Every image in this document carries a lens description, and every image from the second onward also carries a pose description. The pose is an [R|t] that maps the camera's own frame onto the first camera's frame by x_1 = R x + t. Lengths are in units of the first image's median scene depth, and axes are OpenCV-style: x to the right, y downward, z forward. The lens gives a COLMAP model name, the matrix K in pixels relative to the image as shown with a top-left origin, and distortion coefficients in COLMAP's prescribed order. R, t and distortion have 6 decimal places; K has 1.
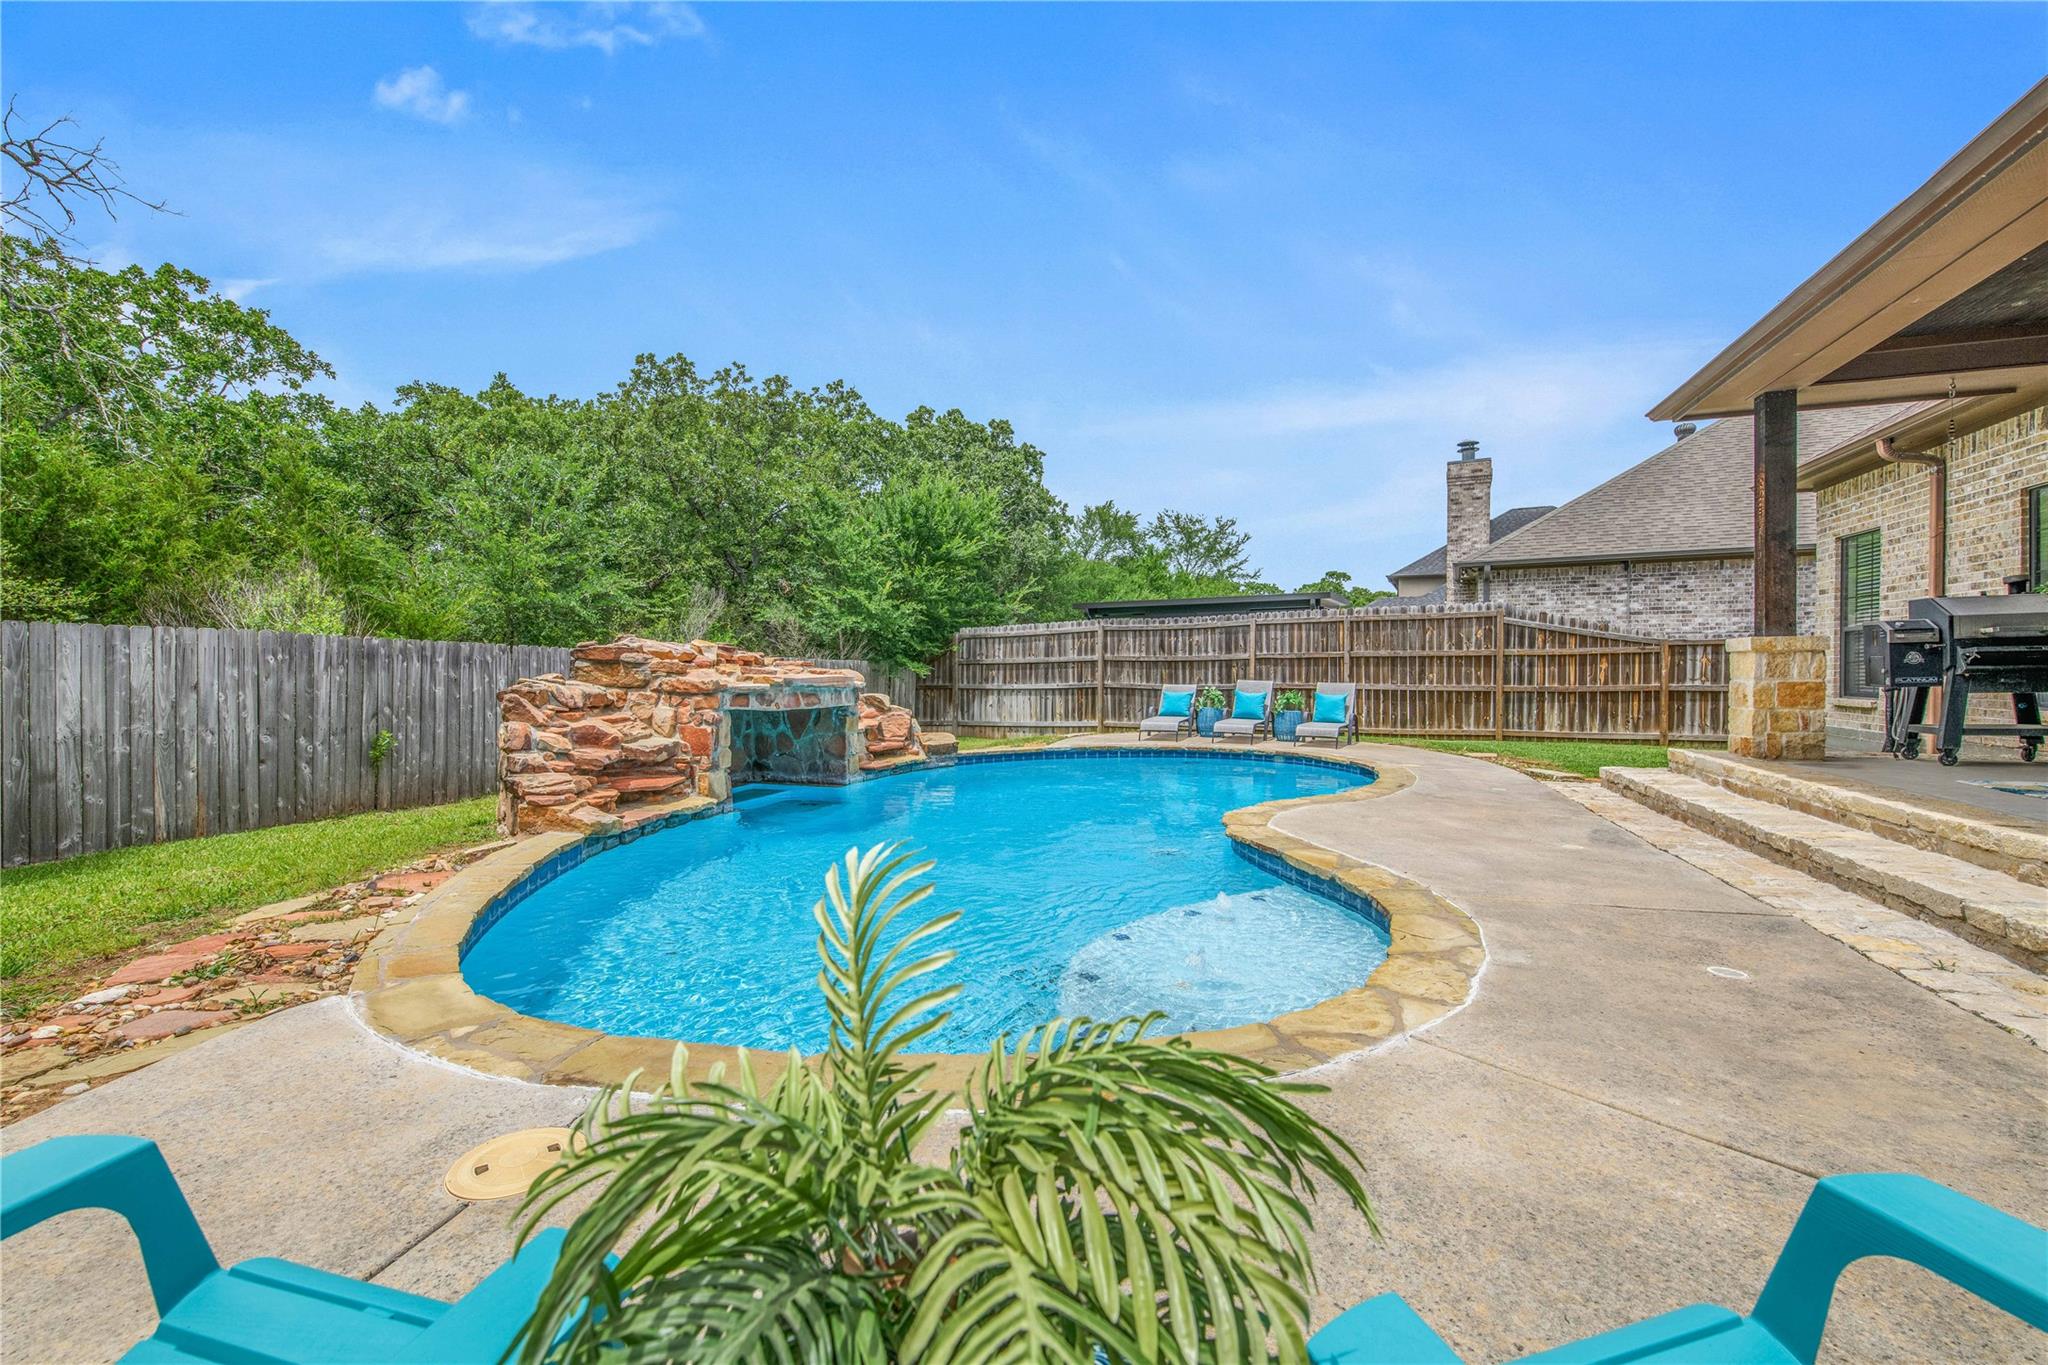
lens RADIAL K [[872.4, 0, 1030.8], [0, 872.4, 684.5], [0, 0, 1]] dist [0.018580, -0.009796]
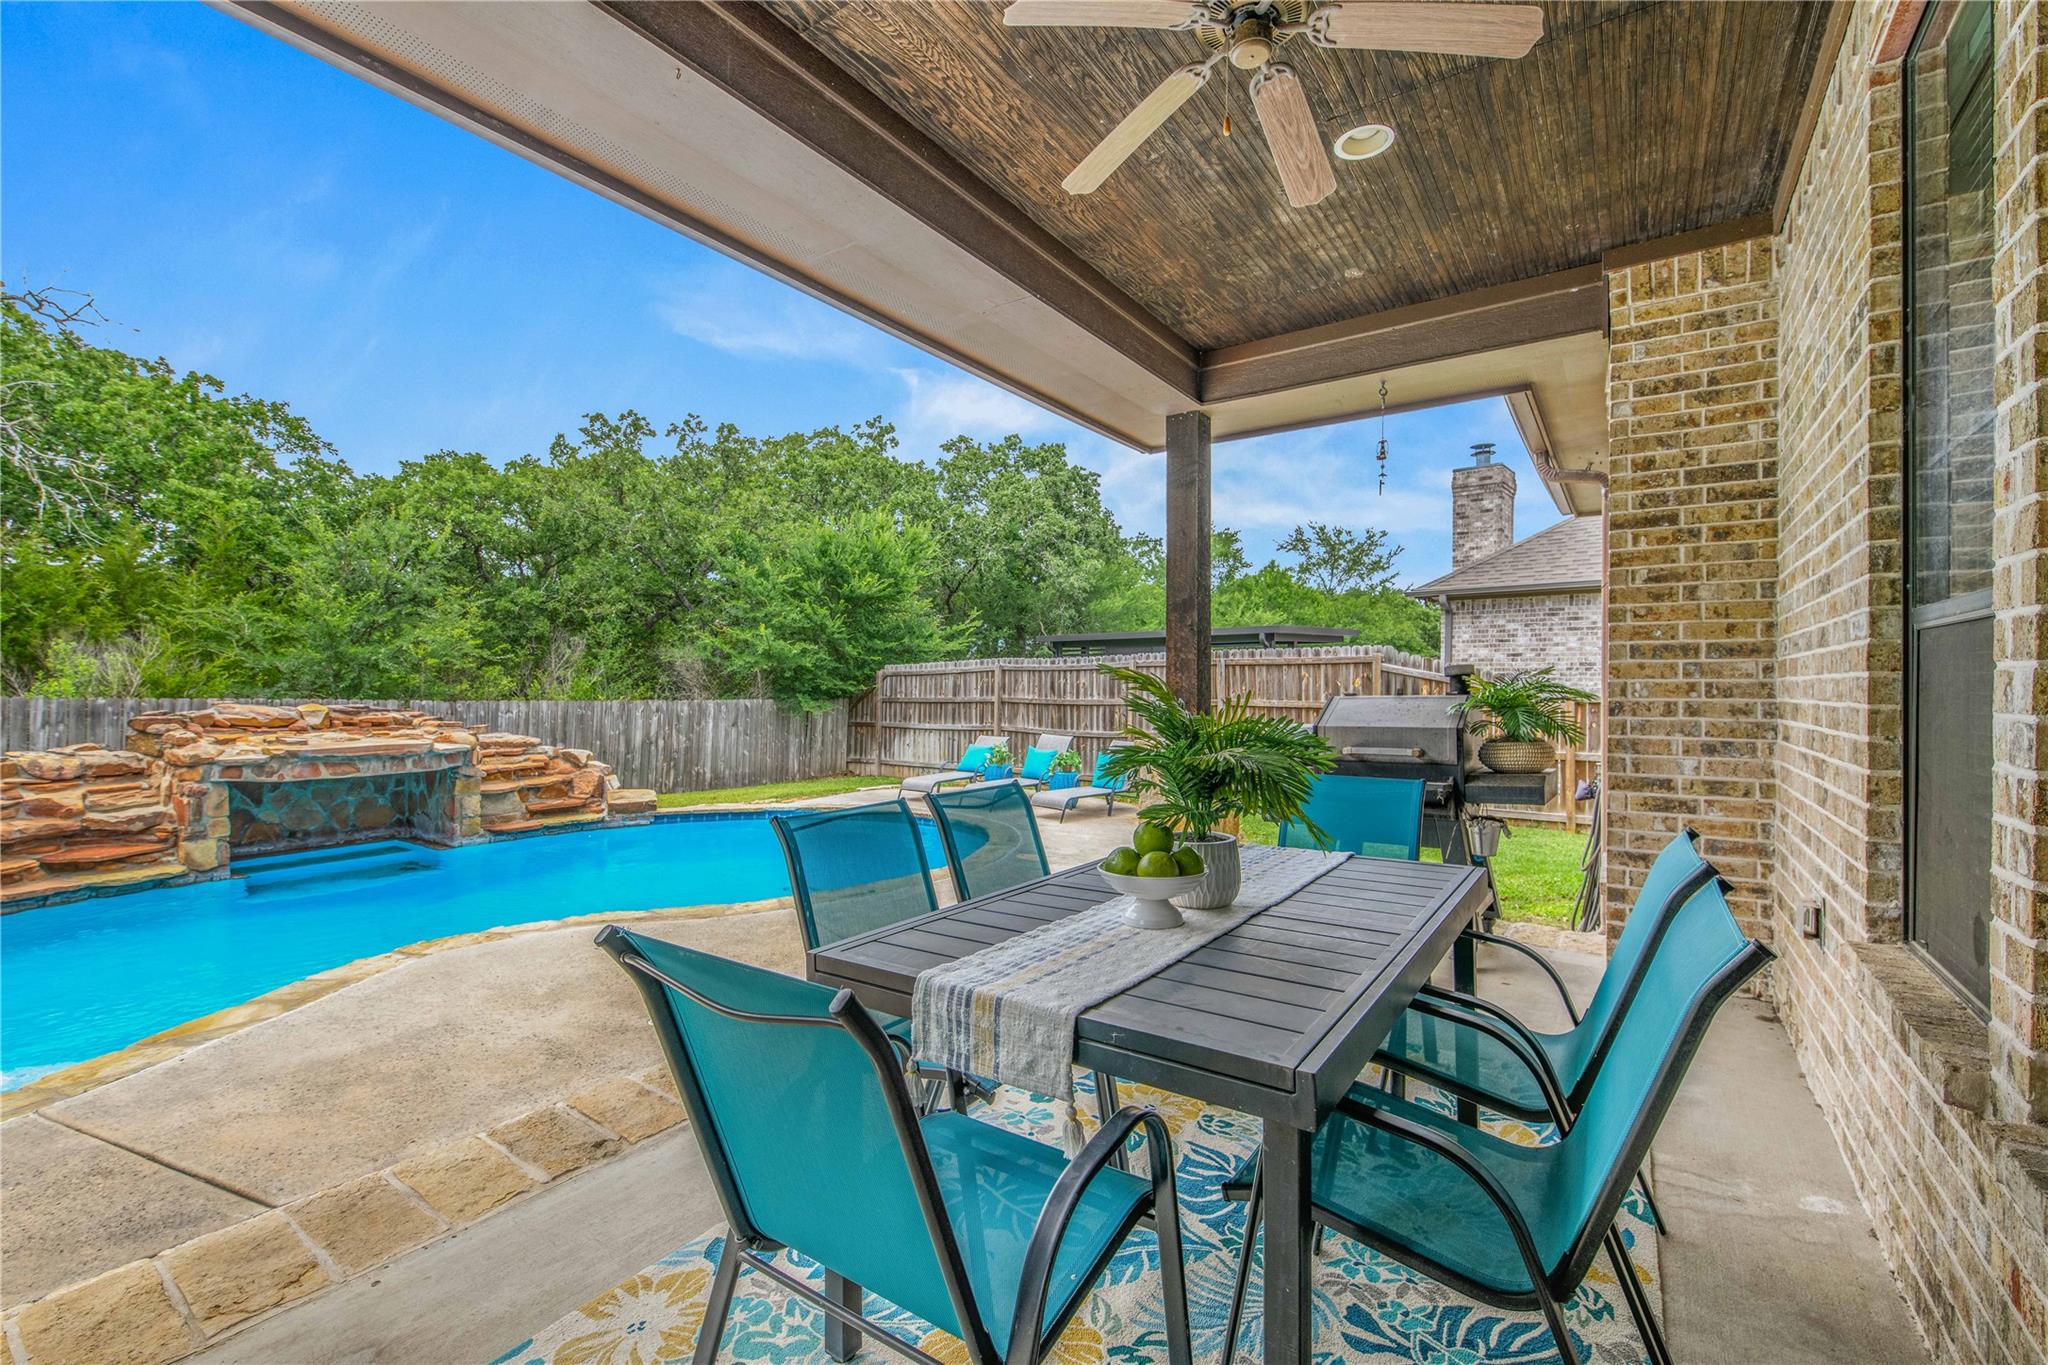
lens RADIAL K [[870.0, 0, 1031.4], [0, 870.0, 676.2], [0, 0, 1]] dist [0.021832, -0.010368]
pose [[0.968182, 0.006497, -0.250161, 0.416988], [-0.012359, 0.999684, -0.021867, -0.041609], [0.249940, 0.024263, 0.967957, 0.113685]]
